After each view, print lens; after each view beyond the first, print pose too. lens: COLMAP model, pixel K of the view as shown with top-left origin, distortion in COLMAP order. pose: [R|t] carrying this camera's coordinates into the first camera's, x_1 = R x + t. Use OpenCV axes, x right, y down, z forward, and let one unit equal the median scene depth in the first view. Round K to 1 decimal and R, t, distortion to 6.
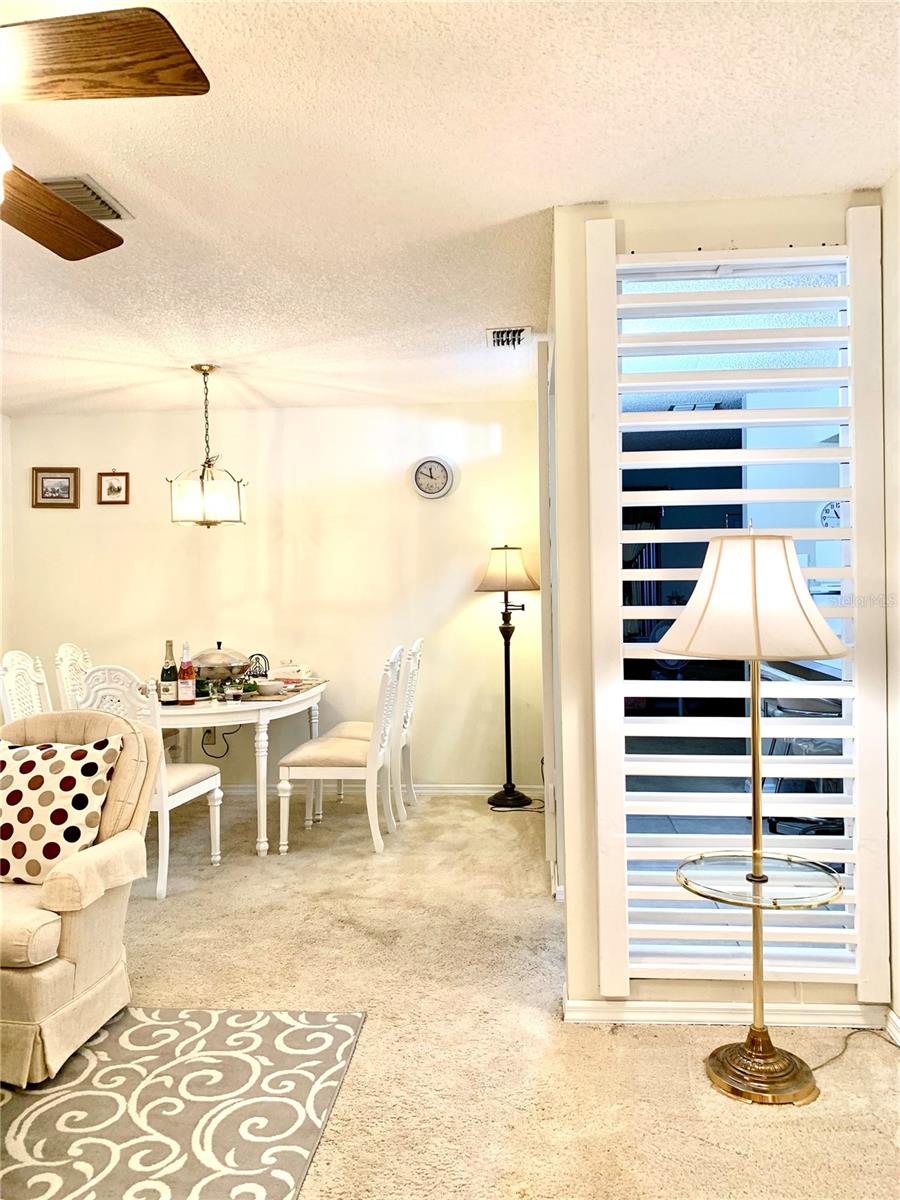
lens RADIAL K [[922.2, 0, 447.0], [0, 922.2, 593.0], [0, 0, 1]] dist [0.033120, -0.042706]
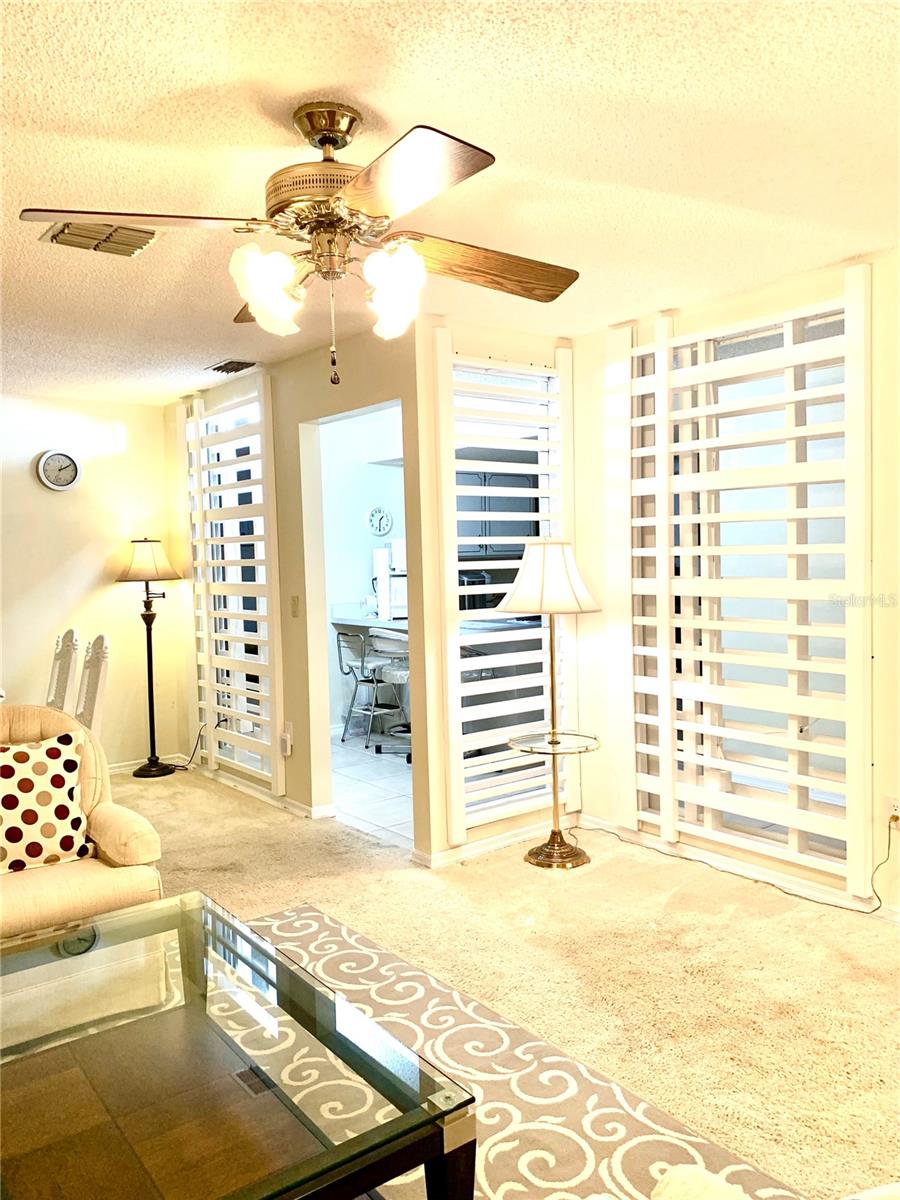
lens RADIAL K [[922.2, 0, 460.4], [0, 922.2, 591.8], [0, 0, 1]] dist [0.033120, -0.042706]
pose [[0.723580, -0.033602, 0.689423, -0.787512], [0.023771, 0.999435, 0.023763, -0.011617], [-0.689831, -0.000806, 0.723970, -0.089300]]
